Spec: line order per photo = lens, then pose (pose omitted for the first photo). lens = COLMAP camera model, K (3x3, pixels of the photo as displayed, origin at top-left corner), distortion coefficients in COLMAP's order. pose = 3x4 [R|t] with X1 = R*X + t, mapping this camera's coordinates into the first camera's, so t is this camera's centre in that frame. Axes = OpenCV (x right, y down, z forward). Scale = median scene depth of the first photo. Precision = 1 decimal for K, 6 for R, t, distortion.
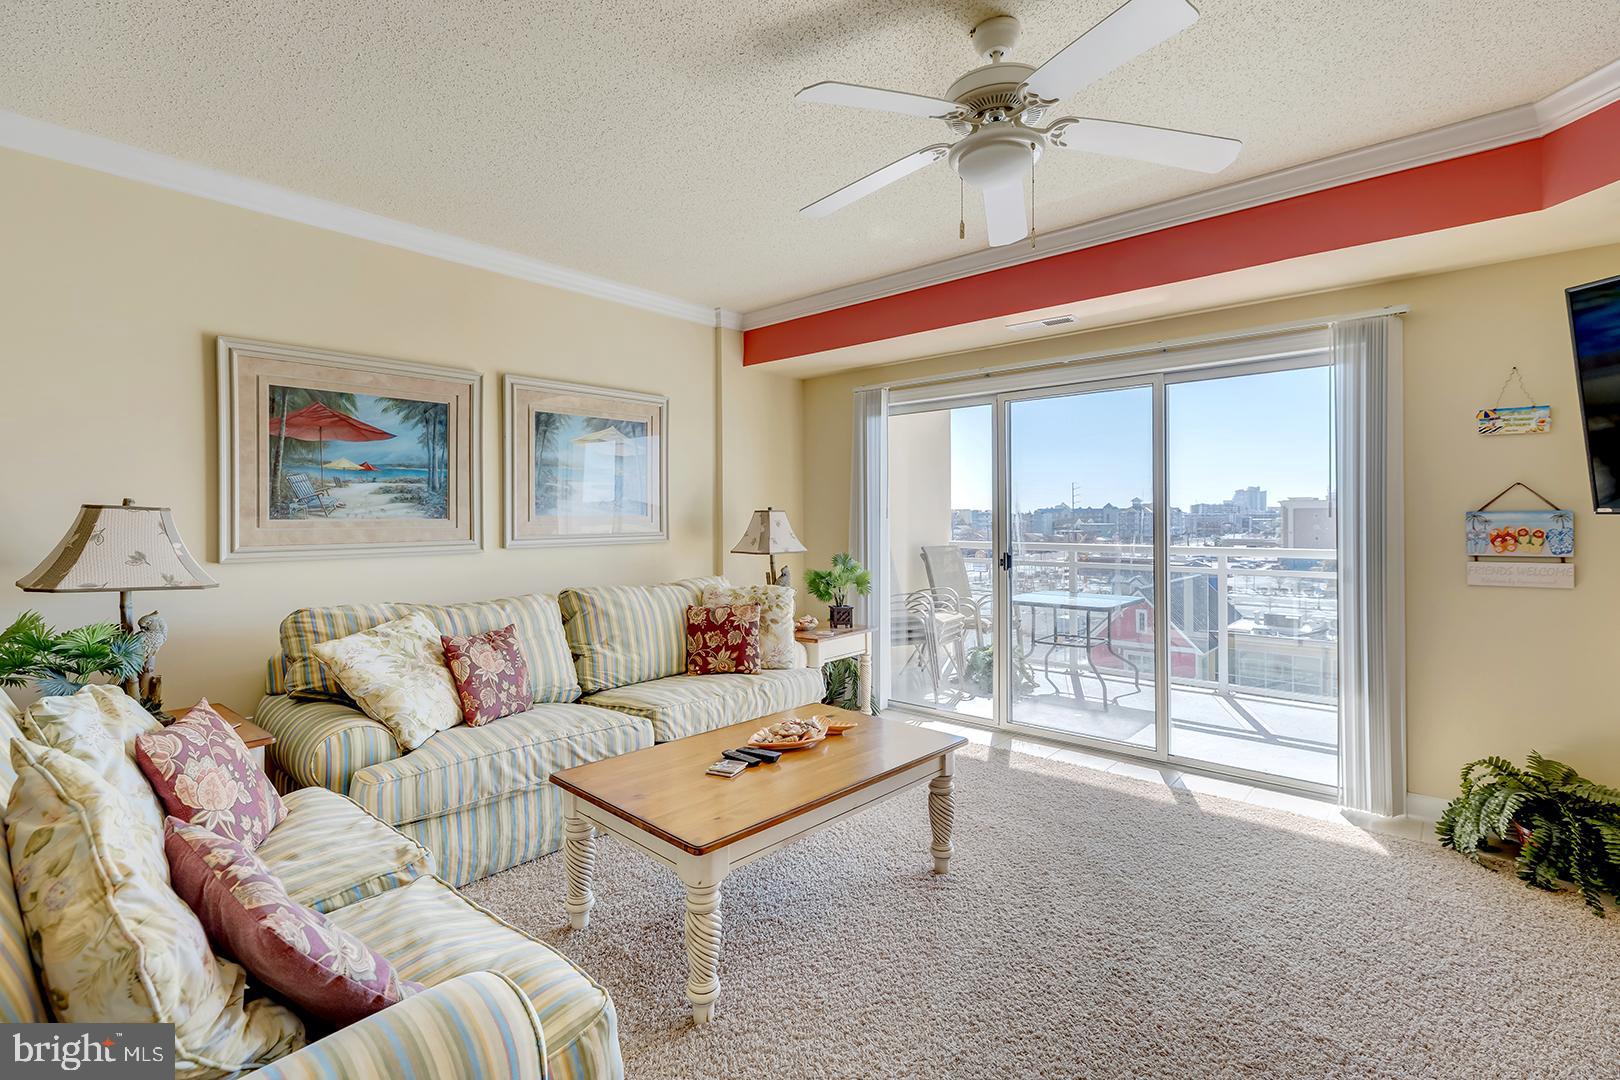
lens RADIAL K [[731.1, 0, 808.8], [0, 731.1, 520.1], [0, 0, 1]] dist [0.001663, -0.000255]
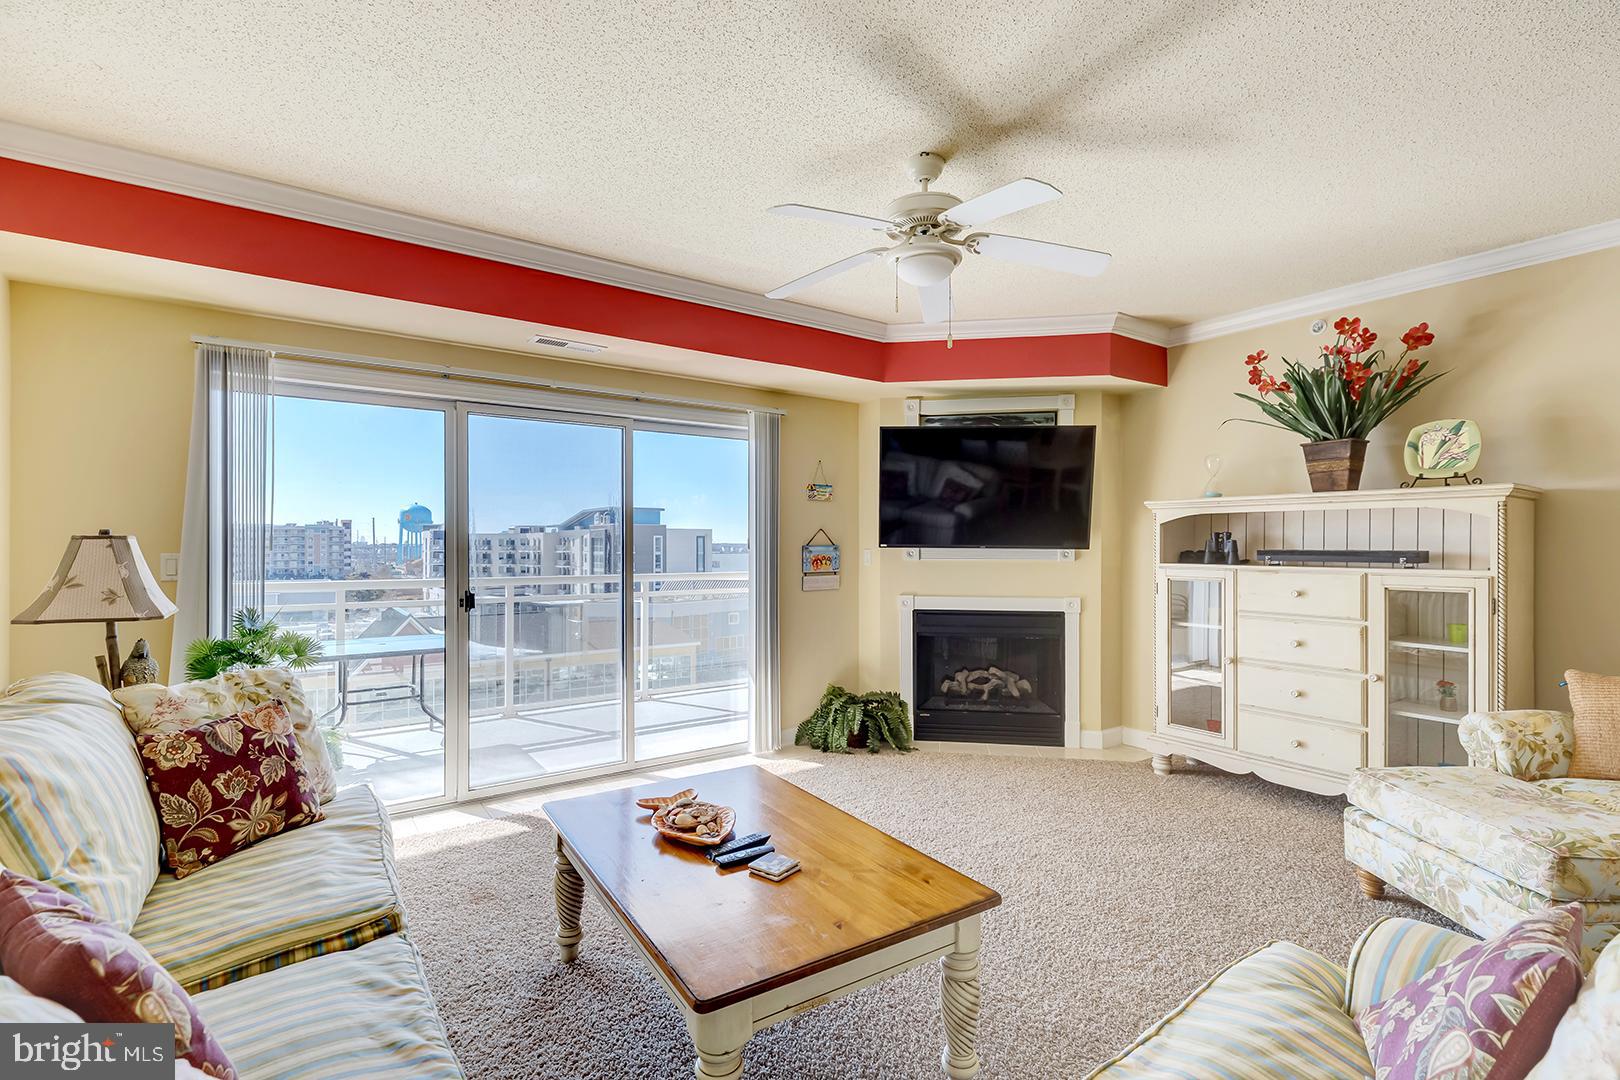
lens RADIAL K [[742.1, 0, 810.9], [0, 742.1, 546.9], [0, 0, 1]] dist [0.011279, 0.000099]
pose [[0.235752, 0.001447, 0.971812, -0.577996], [0.002194, 0.999996, -0.002021, -0.004420], [-0.971811, 0.002609, 0.235748, 0.497972]]
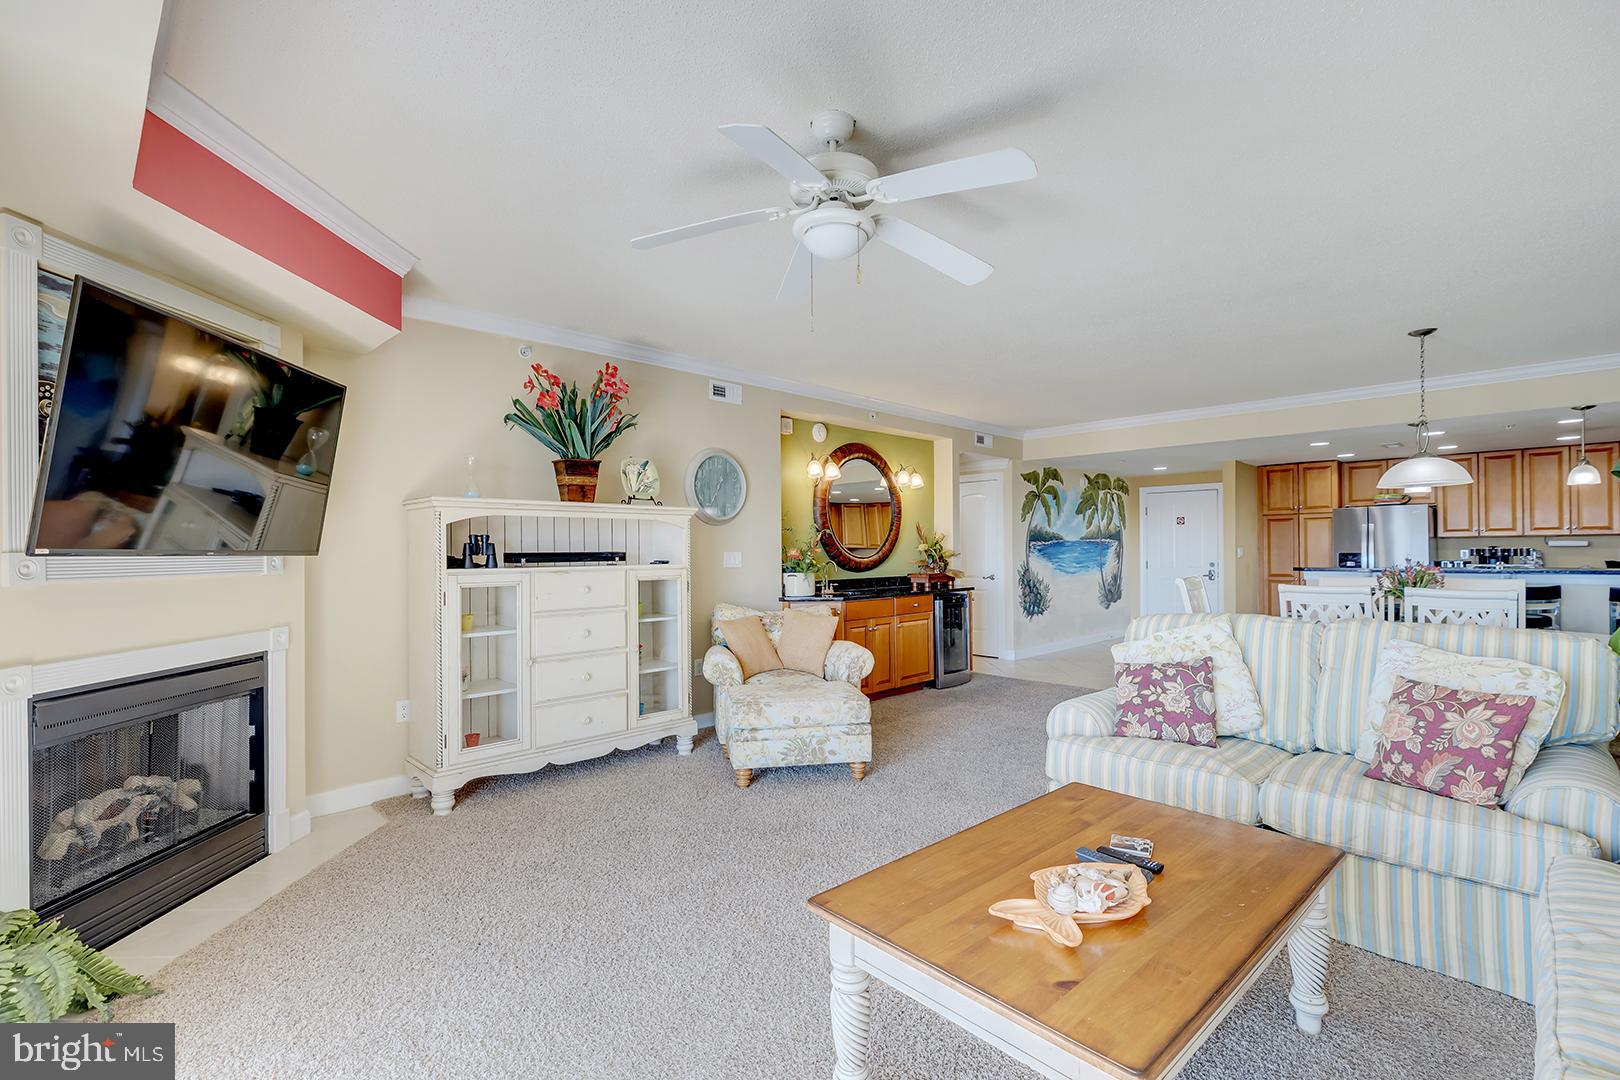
lens RADIAL K [[720.2, 0, 810.0], [0, 720.2, 540.0], [0, 0, 1]] dist [0.000728, 0.000021]
pose [[-0.996937, 0.014624, 0.076826, 0.121913], [0.014215, 0.999882, -0.005859, -0.007151], [-0.076903, -0.004749, -0.997027, 1.187963]]
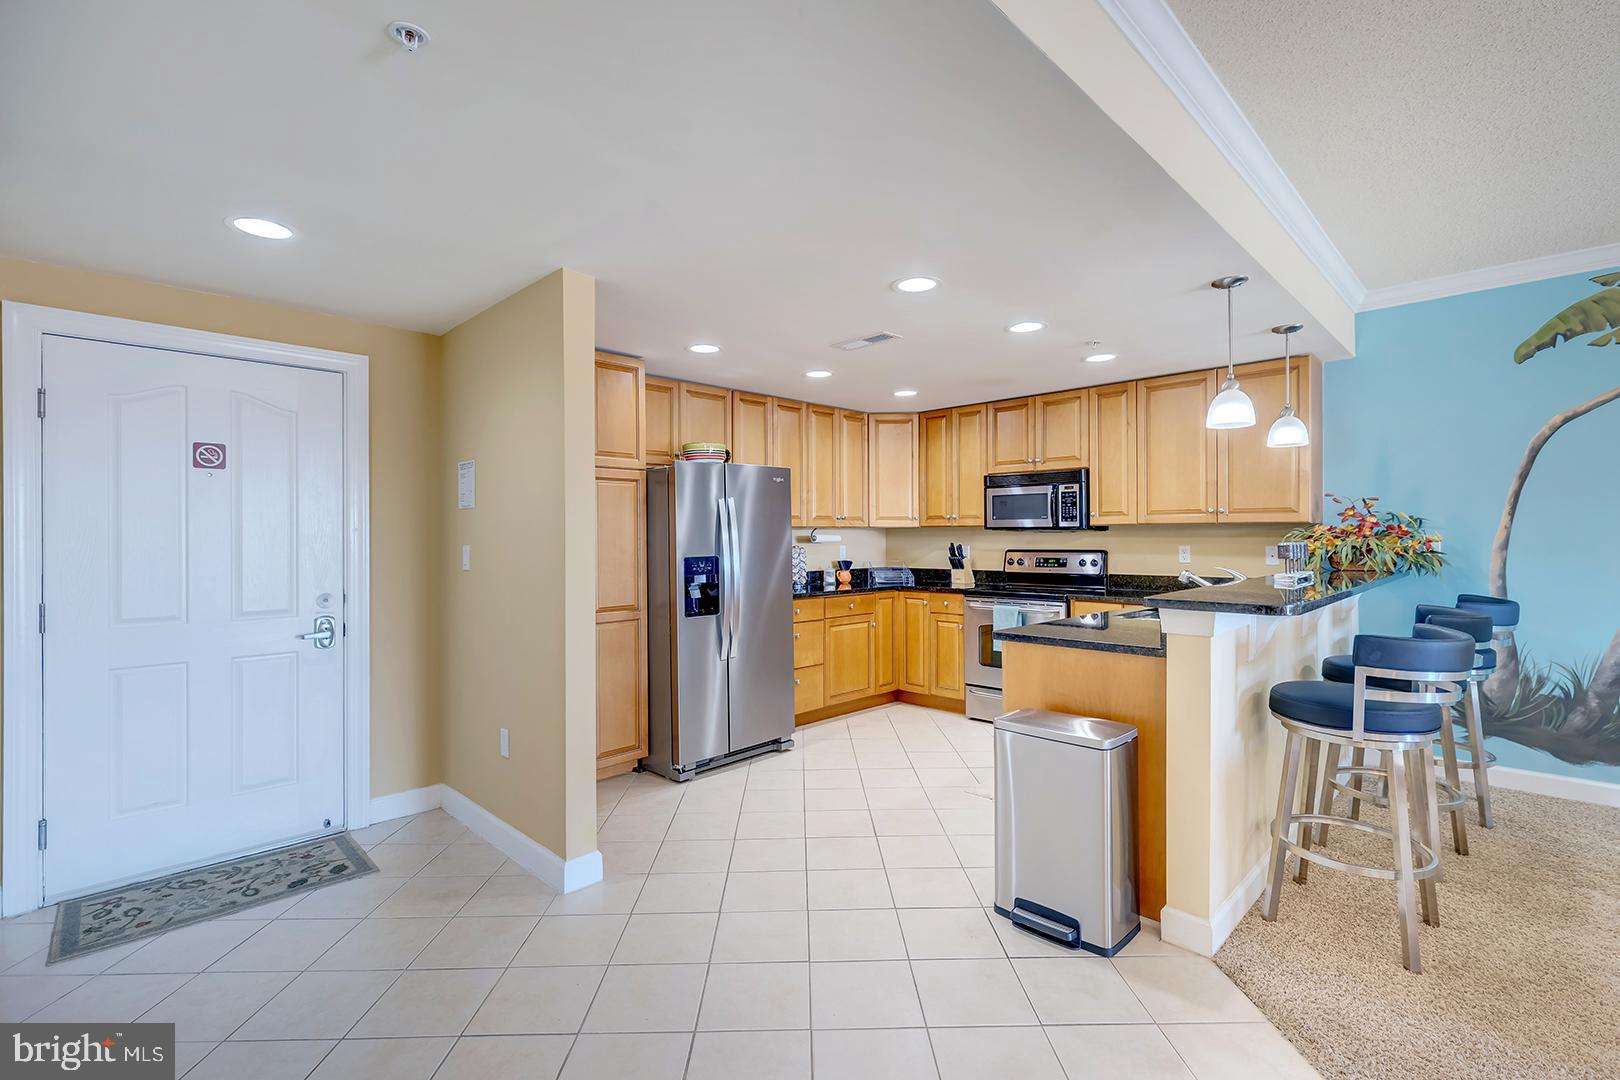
lens RADIAL K [[734.7, 0, 801.4], [0, 734.7, 533.0], [0, 0, 1]] dist [0.002560, -0.000035]
pose [[-0.068413, -0.000260, -0.997657, -0.323245], [0.000960, 0.999999, -0.000327, 0.008689], [0.997657, -0.000980, -0.068413, -1.010116]]
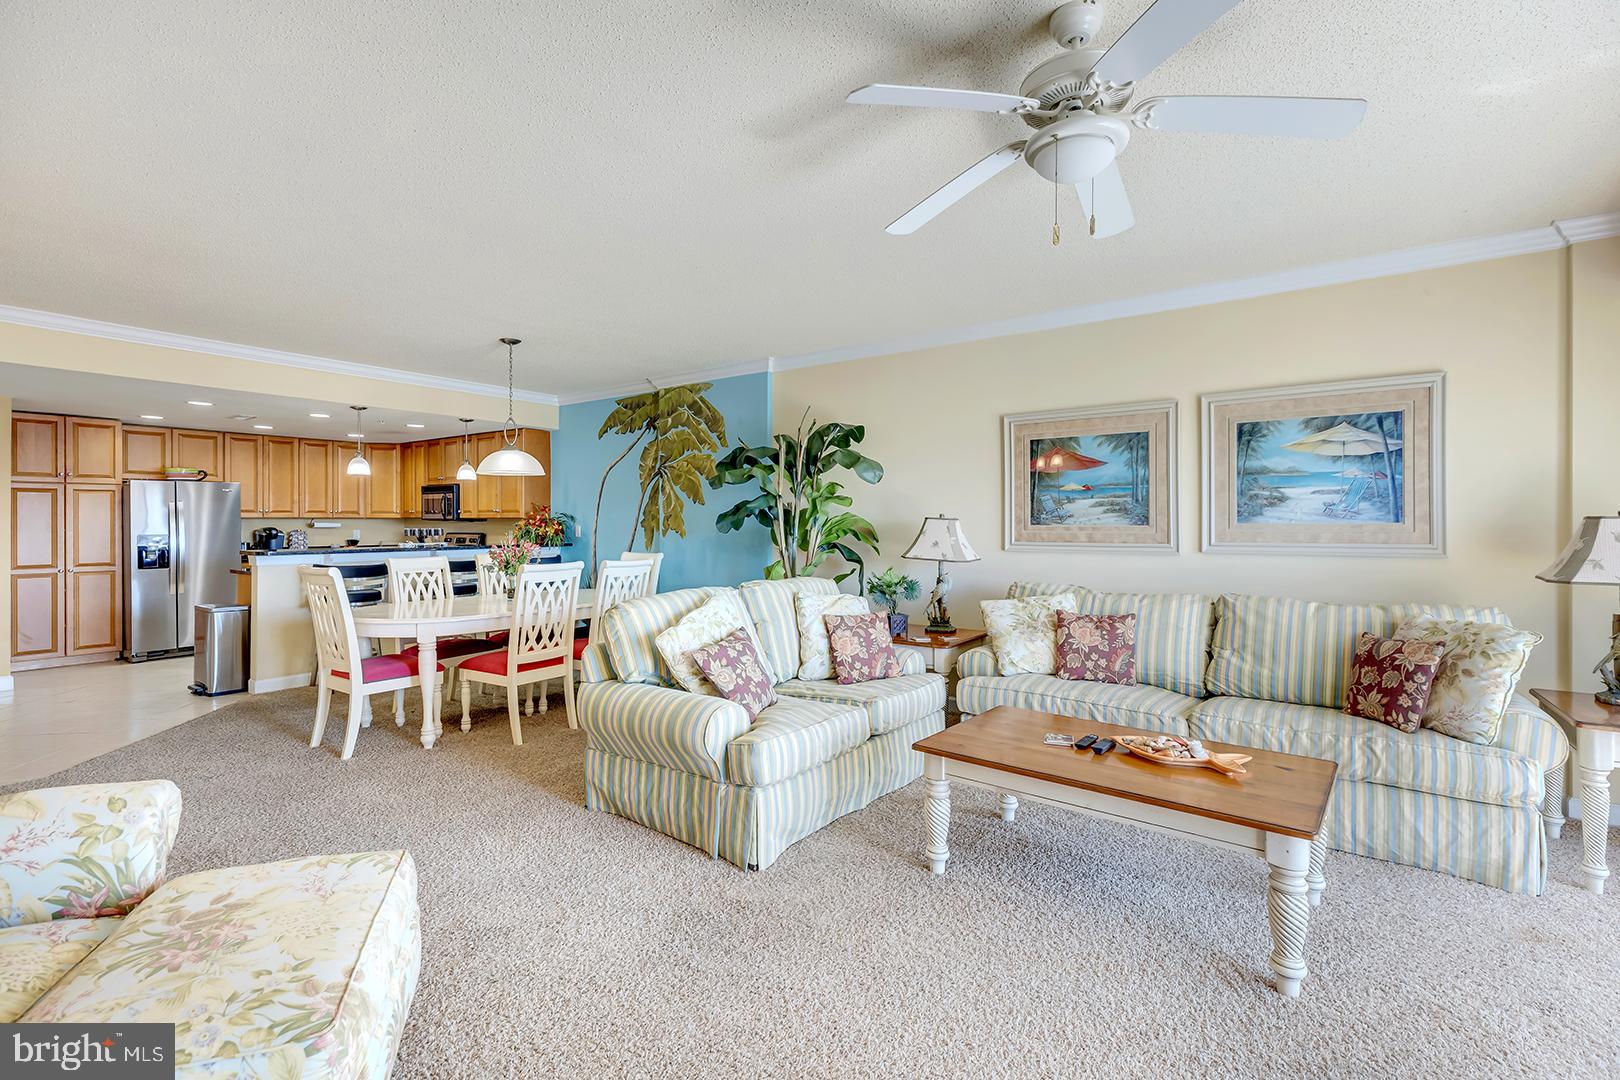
lens RADIAL K [[731.1, 0, 808.8], [0, 731.1, 520.1], [0, 0, 1]] dist [0.001663, -0.000255]
pose [[0.087335, 0.000914, -0.996179, 0.659290], [-0.006545, 0.999979, 0.000344, -0.007293], [0.996158, 0.006490, 0.087339, 0.320568]]
